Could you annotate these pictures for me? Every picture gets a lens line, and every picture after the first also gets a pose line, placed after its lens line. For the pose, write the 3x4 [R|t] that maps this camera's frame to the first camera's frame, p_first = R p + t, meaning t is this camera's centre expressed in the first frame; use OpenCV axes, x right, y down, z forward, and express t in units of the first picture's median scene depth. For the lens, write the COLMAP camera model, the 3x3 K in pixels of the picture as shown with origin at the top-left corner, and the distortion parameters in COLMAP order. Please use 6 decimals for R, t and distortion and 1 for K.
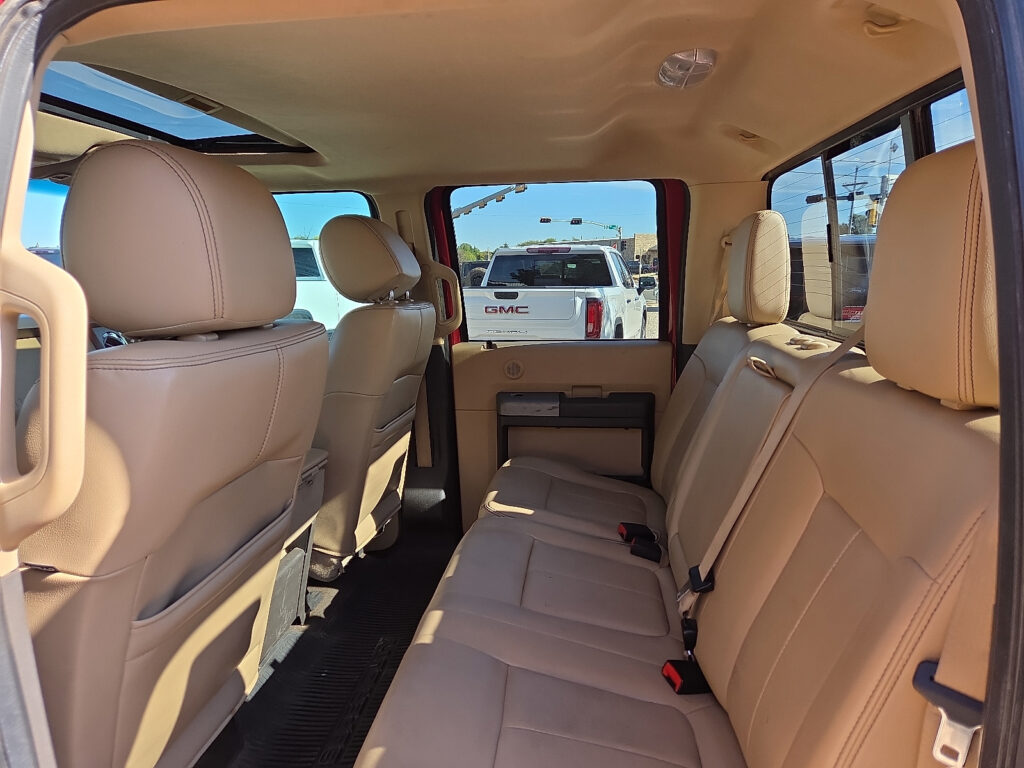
lens RADIAL K [[658.5, 0, 513.6], [0, 658.5, 385.9], [0, 0, 1]] dist [0.000989, -0.002698]
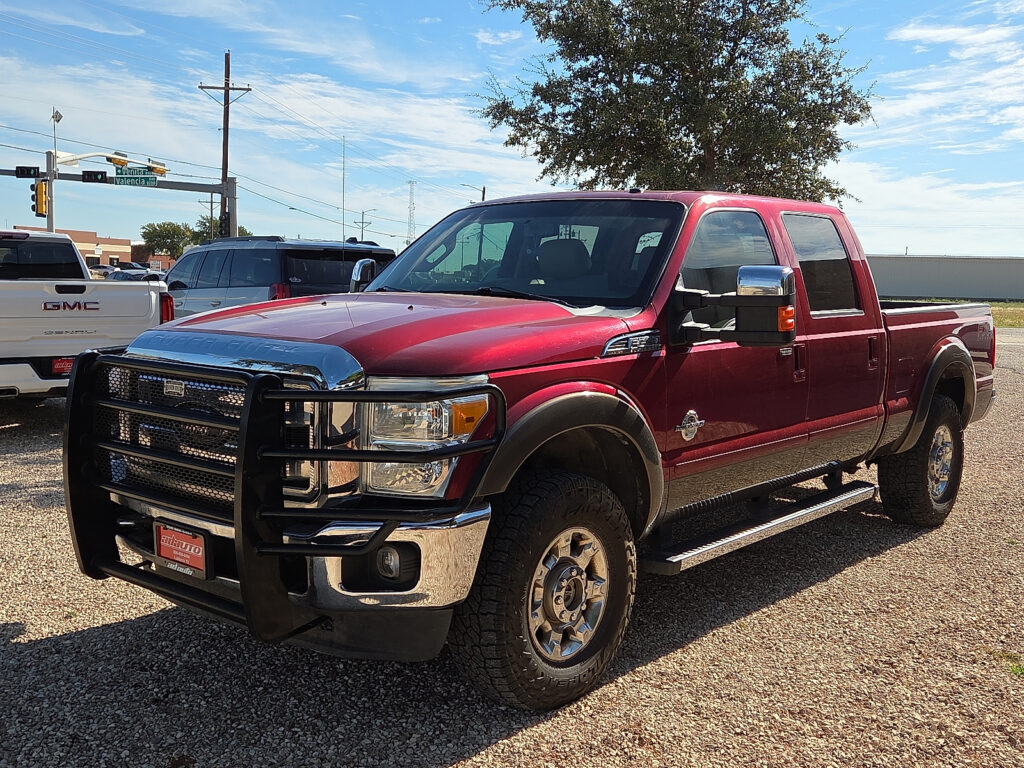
lens RADIAL K [[1051.7, 0, 513.2], [0, 1051.7, 383.9], [0, 0, 1]] dist [0.007763, 0.000000]
pose [[0.483586, -0.065646, 0.872832, -0.925017], [0.127747, 0.991799, 0.003816, 0.051249], [-0.865925, 0.109656, 0.488006, -0.142708]]
